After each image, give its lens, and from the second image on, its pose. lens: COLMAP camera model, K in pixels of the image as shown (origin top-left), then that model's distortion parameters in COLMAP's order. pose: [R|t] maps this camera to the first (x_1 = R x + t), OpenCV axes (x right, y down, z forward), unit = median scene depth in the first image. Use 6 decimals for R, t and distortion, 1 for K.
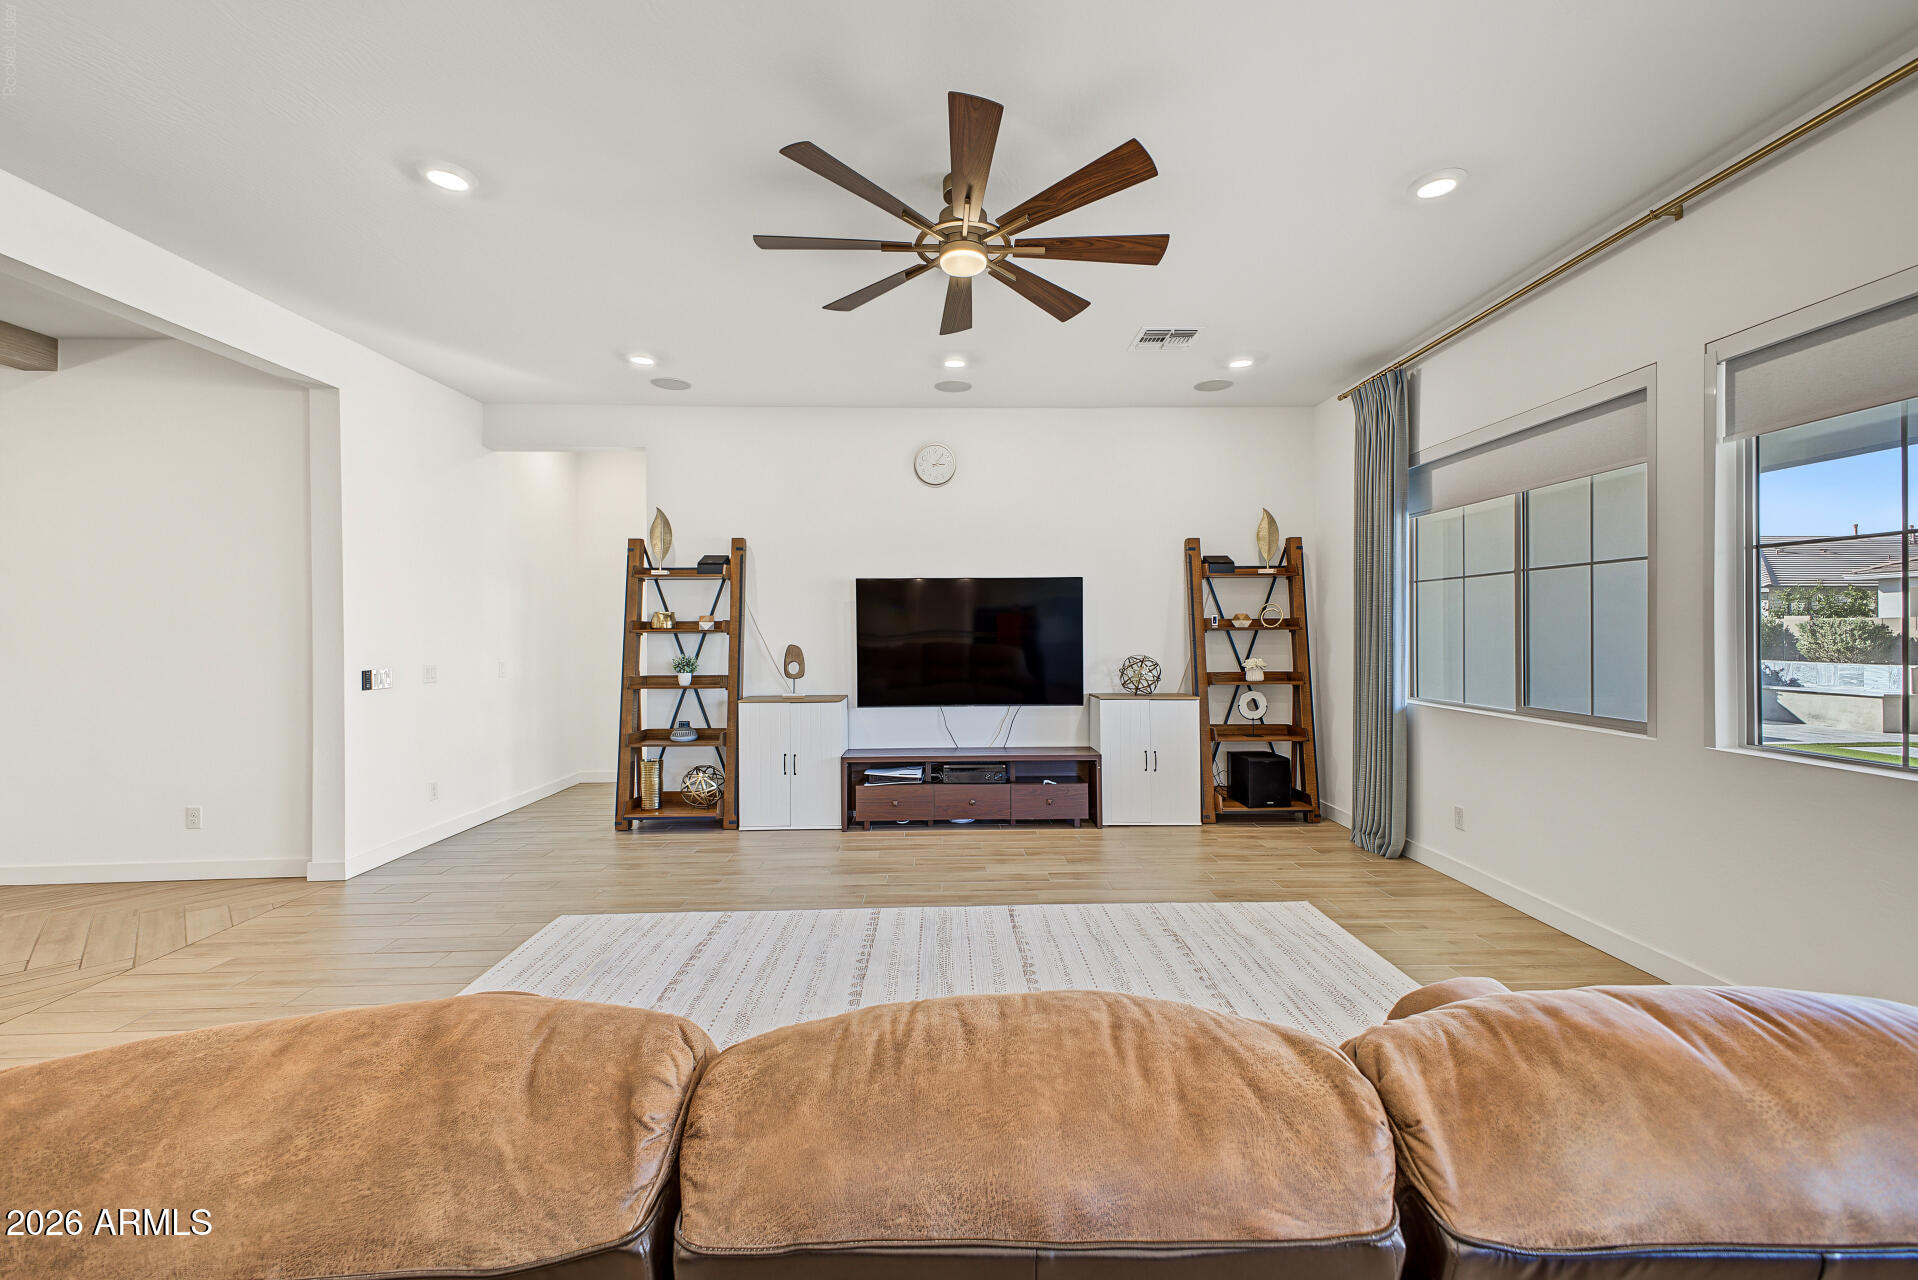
lens RADIAL K [[765.8, 0, 961.6], [0, 765.8, 632.9], [0, 0, 1]] dist [0.038114, -0.000021]
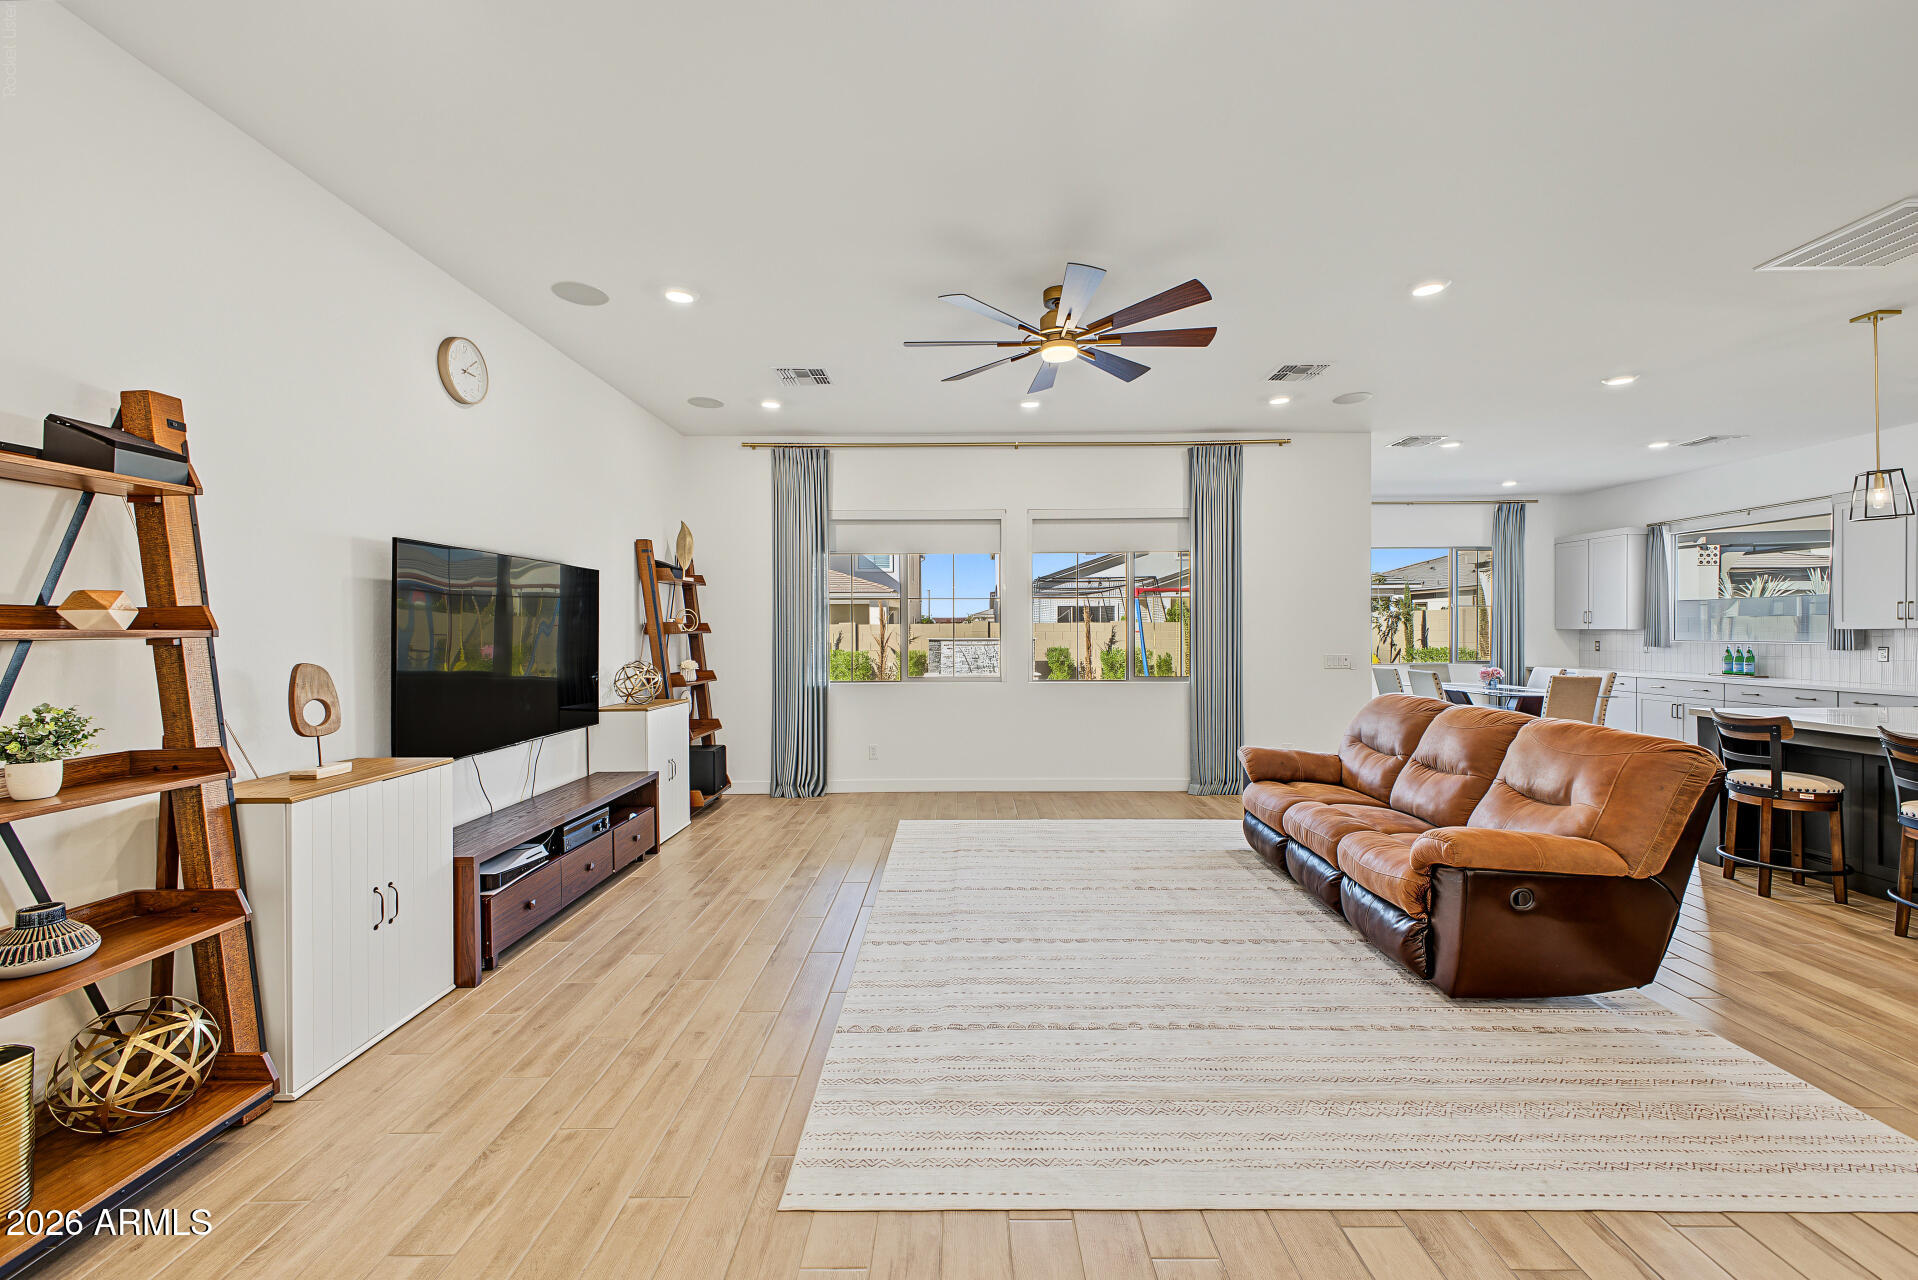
lens RADIAL K [[765.8, 0, 961.6], [0, 765.8, 632.9], [0, 0, 1]] dist [0.038114, -0.000021]
pose [[0.019136, 0.003704, 0.999810, -0.688493], [0.013134, 0.999906, -0.003955, 0.004829], [-0.999731, 0.013207, 0.019085, 0.599644]]
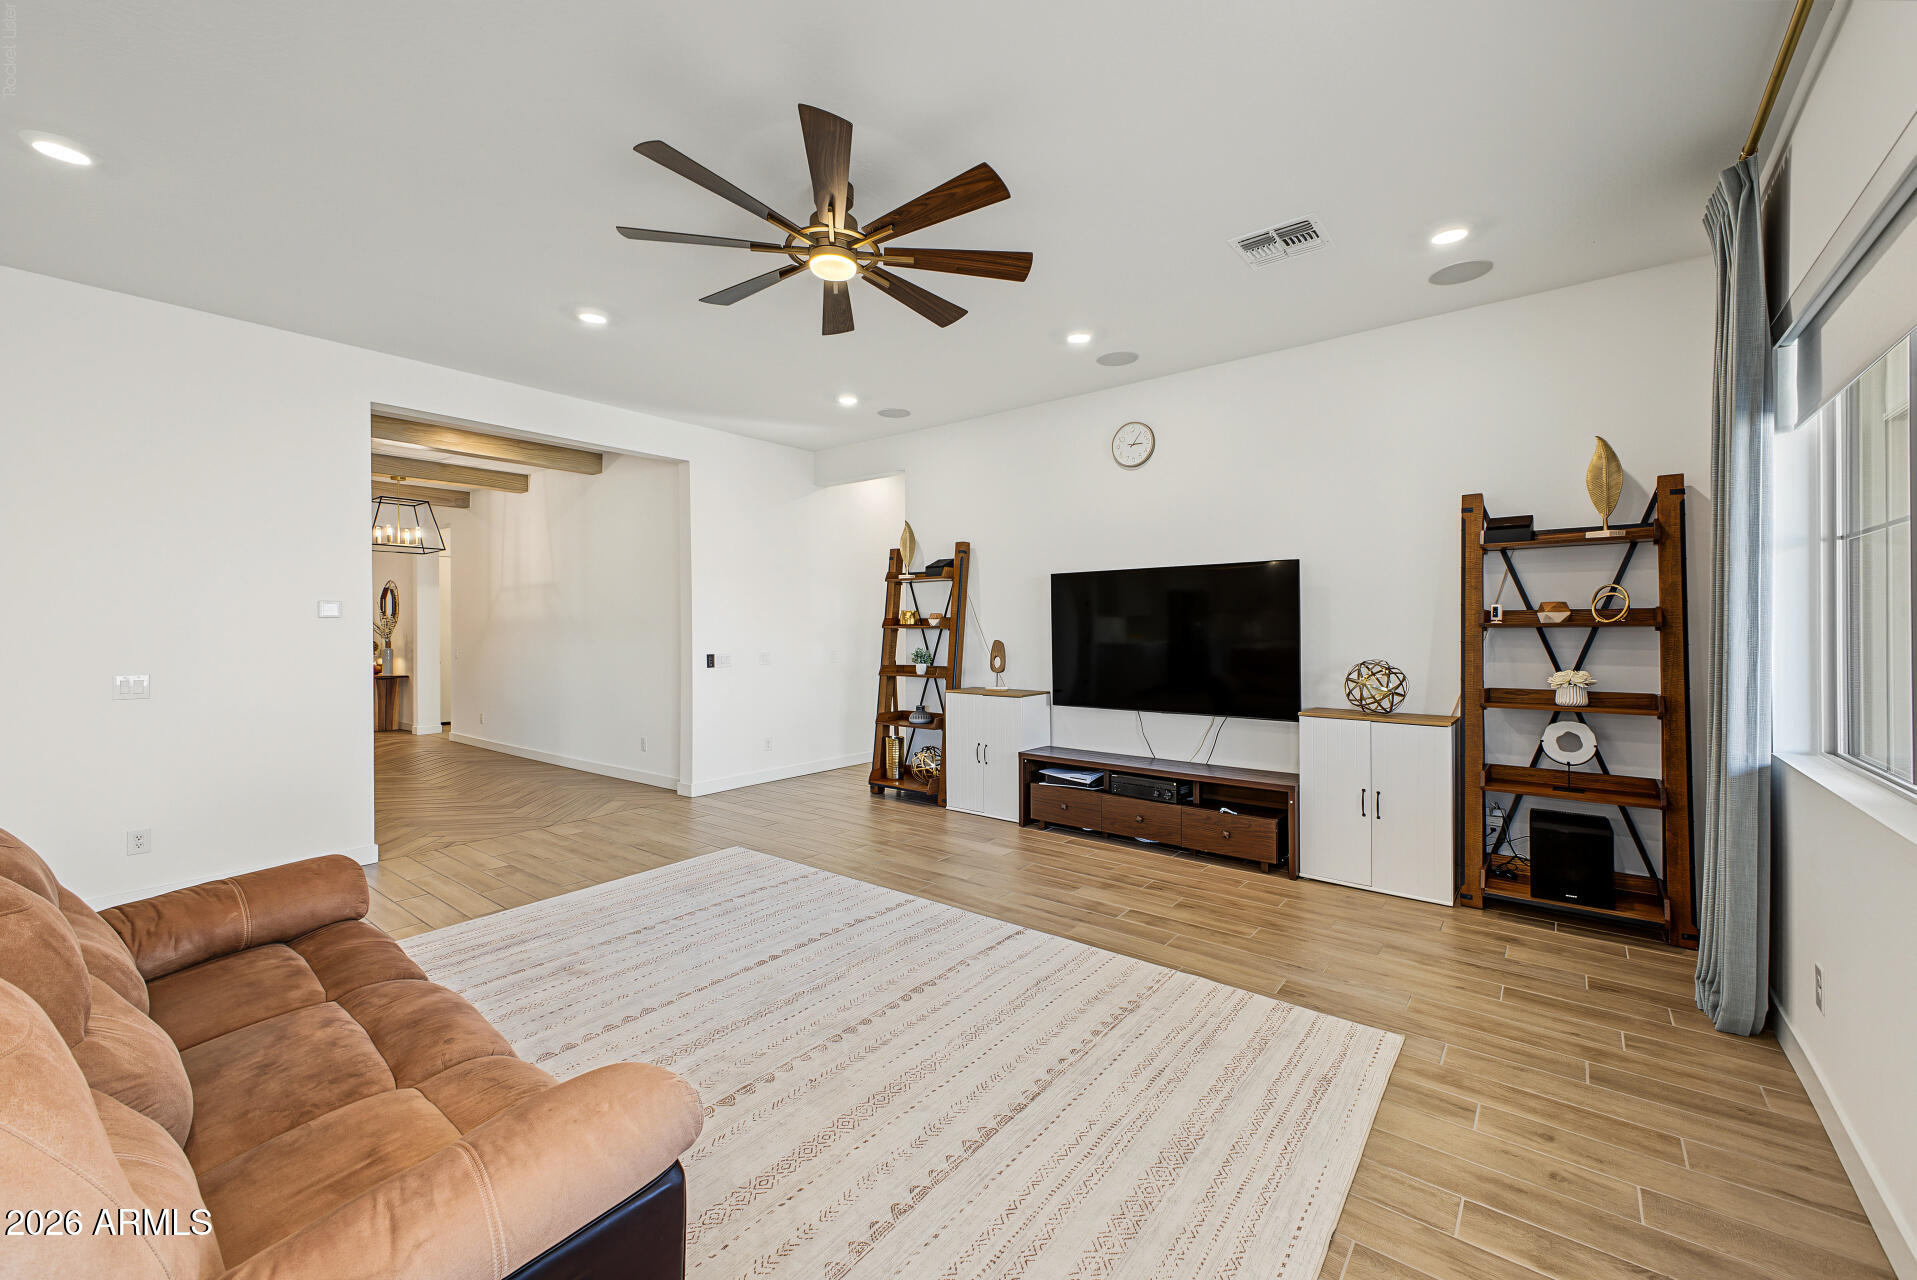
lens RADIAL K [[762.2, 0, 962.4], [0, 762.2, 623.6], [0, 0, 1]] dist [0.023293, -0.000016]
pose [[0.767865, -0.001289, -0.640610, 0.408874], [-0.002517, 0.999984, -0.005028, -0.001992], [0.640607, 0.005473, 0.767850, 0.175079]]
